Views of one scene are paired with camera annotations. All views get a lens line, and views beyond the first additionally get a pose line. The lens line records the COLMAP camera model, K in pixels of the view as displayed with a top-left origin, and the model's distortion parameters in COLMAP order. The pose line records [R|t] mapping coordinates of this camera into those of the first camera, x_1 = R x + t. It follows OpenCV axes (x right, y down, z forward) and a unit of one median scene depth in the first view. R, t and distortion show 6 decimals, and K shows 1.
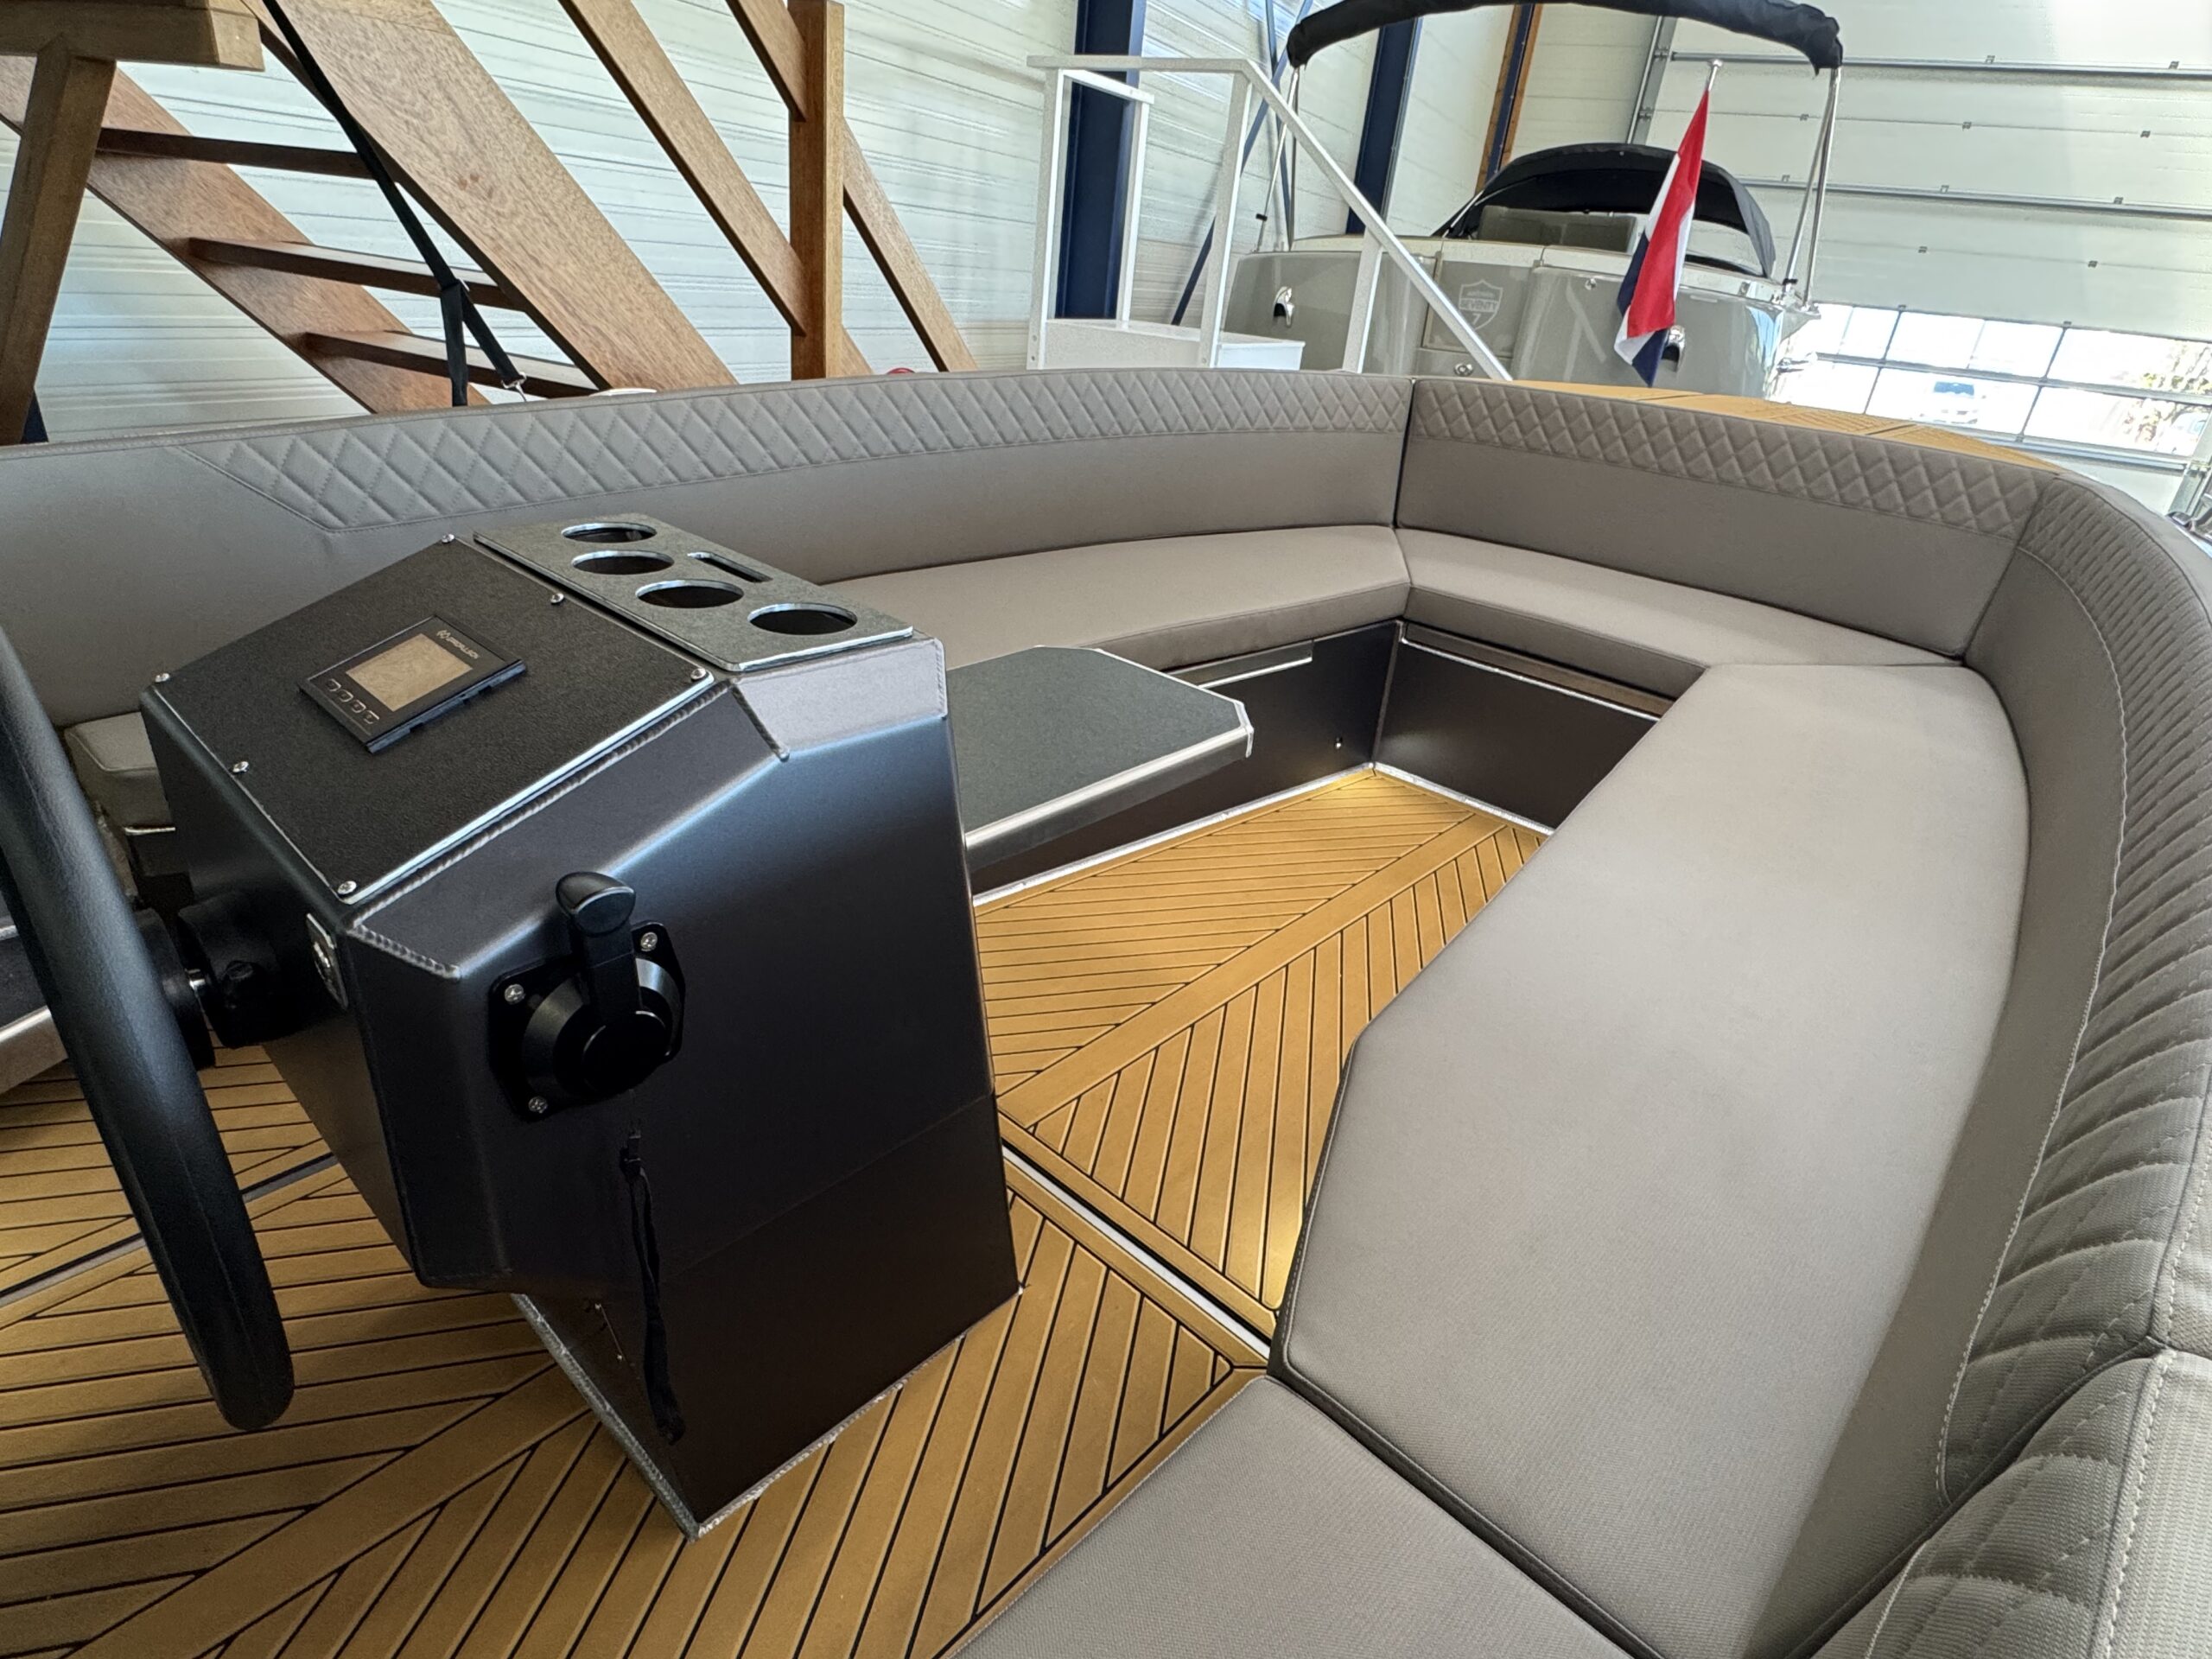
lens RADIAL K [[1209.9, 0, 1098.8], [0, 1209.9, 871.8], [0, 0, 1]] dist [-0.003441, -0.001770]
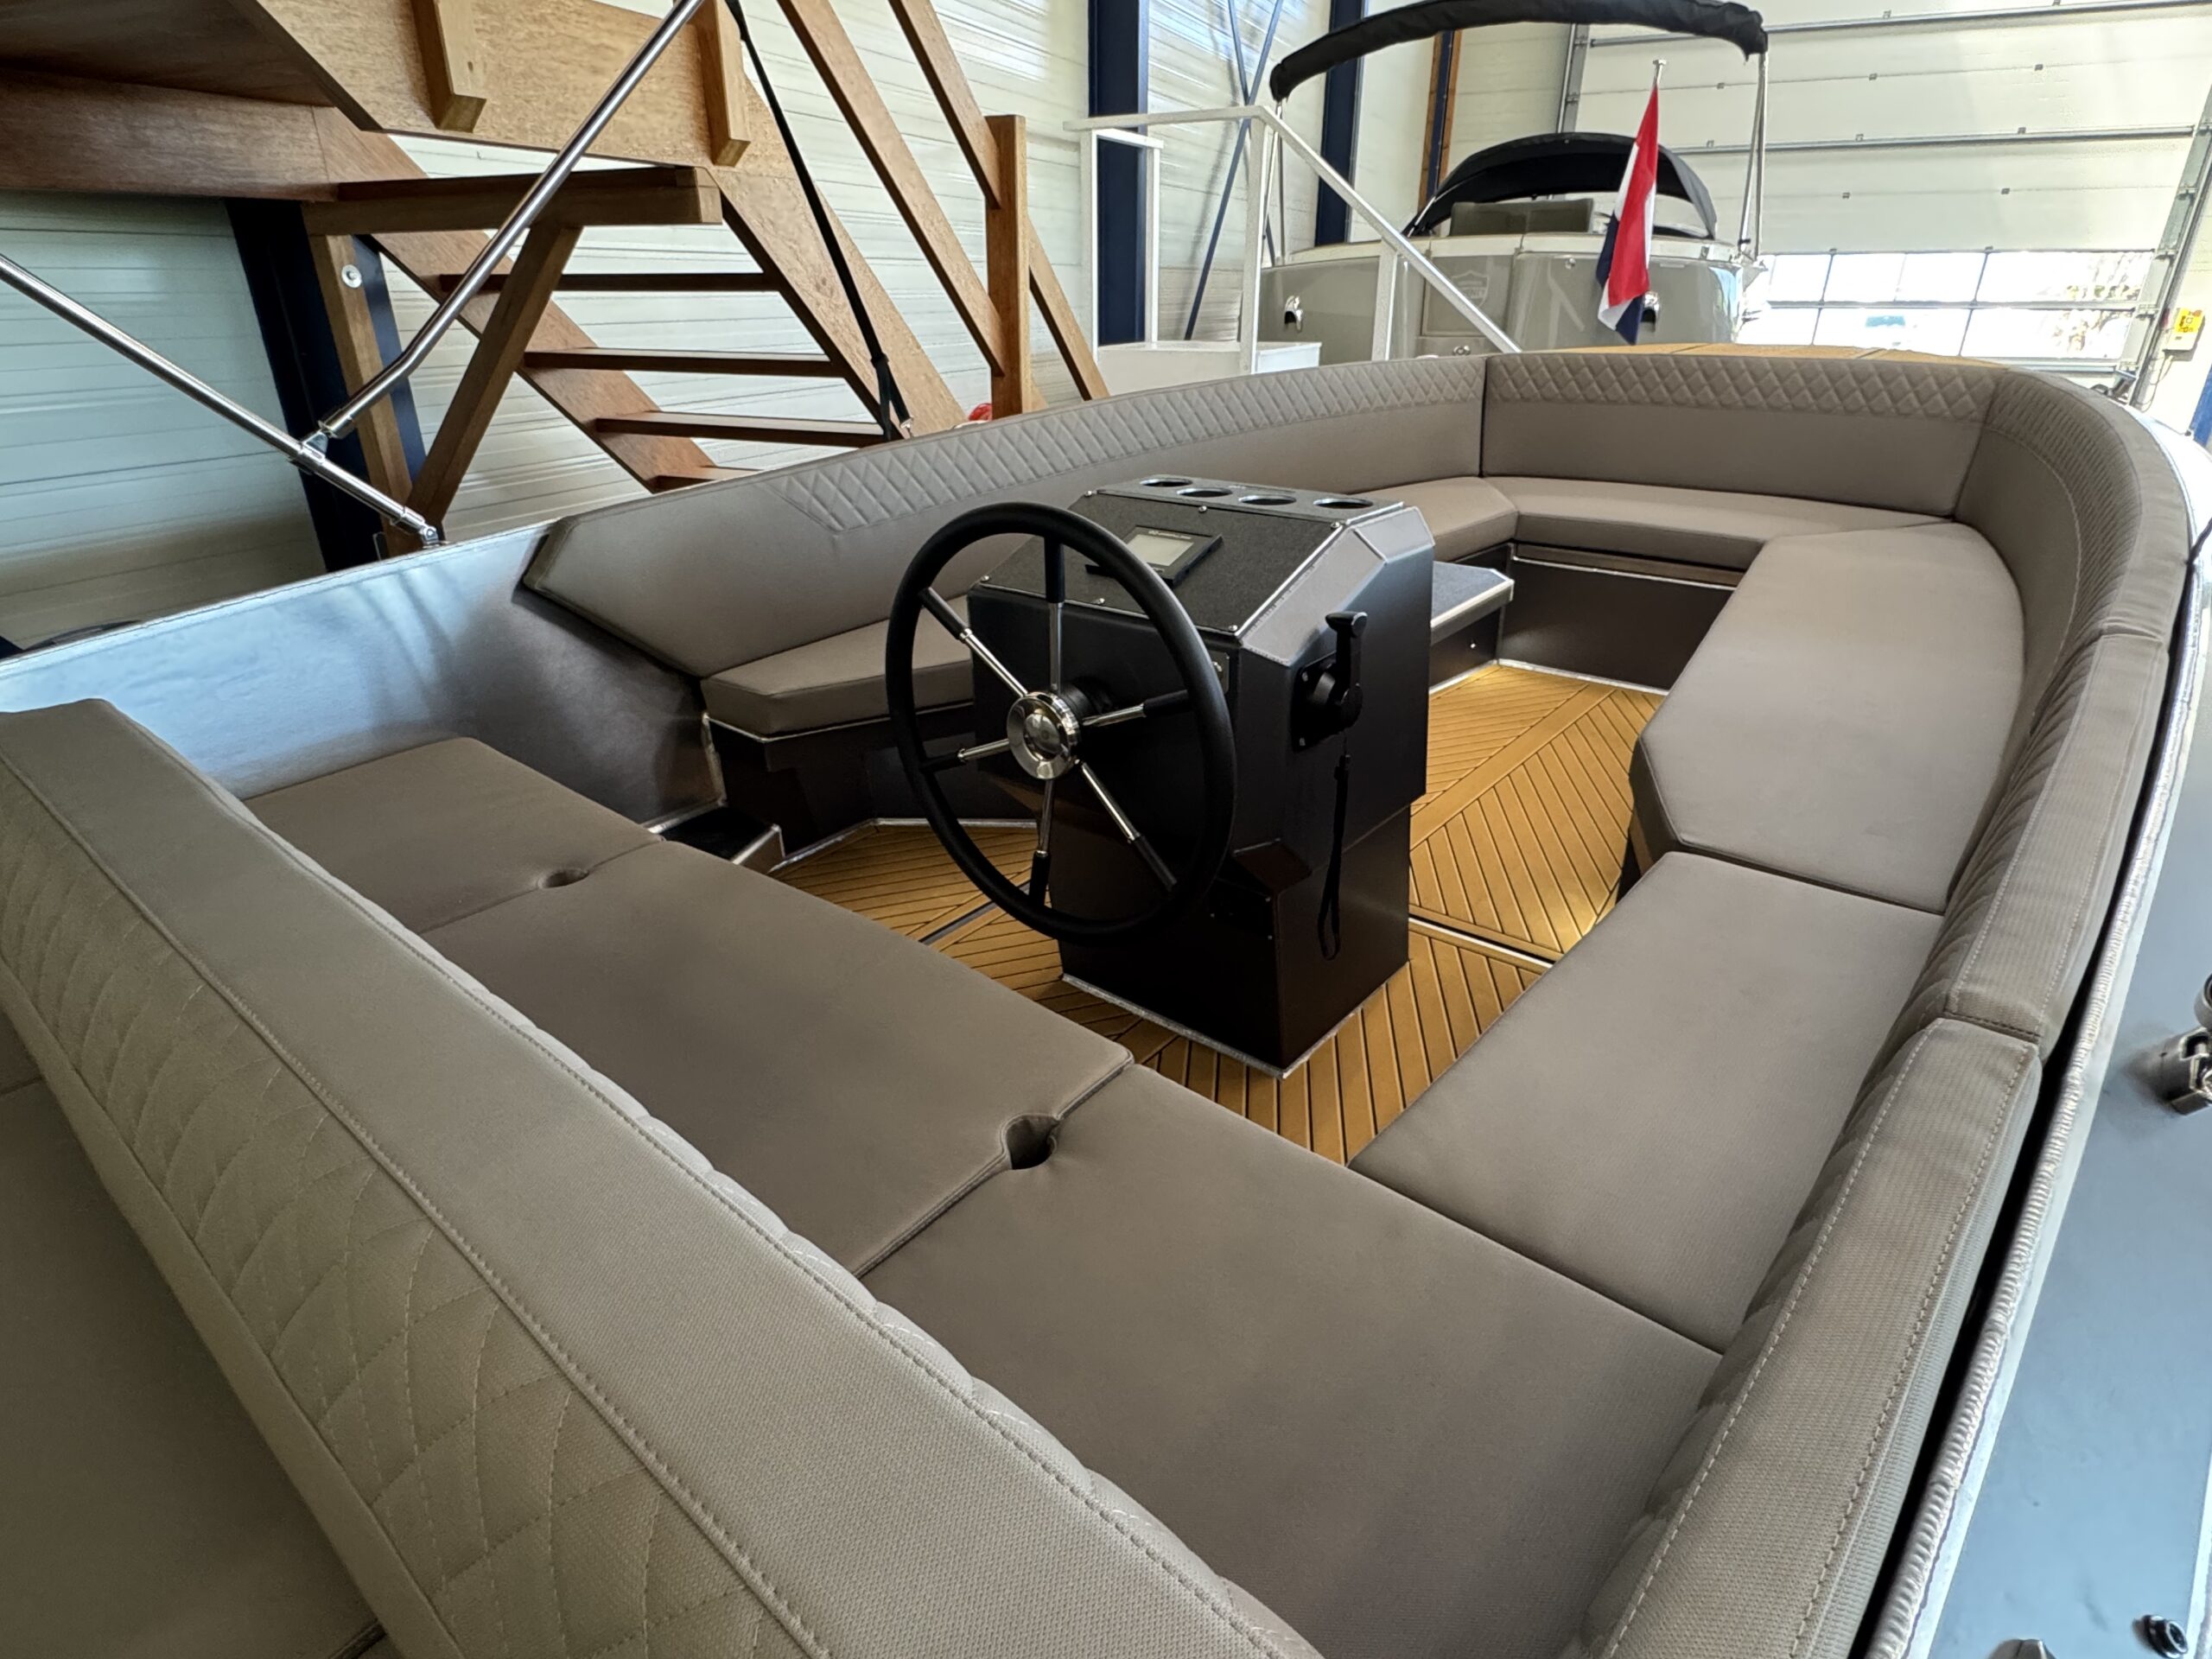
lens RADIAL K [[1209.9, 0, 1098.8], [0, 1209.9, 871.8], [0, 0, 1]] dist [-0.003441, -0.001770]
pose [[0.993586, -0.112975, 0.004801, -0.102540], [0.113041, 0.993441, -0.017212, 0.049449], [-0.002825, 0.017645, 0.999840, -0.120977]]
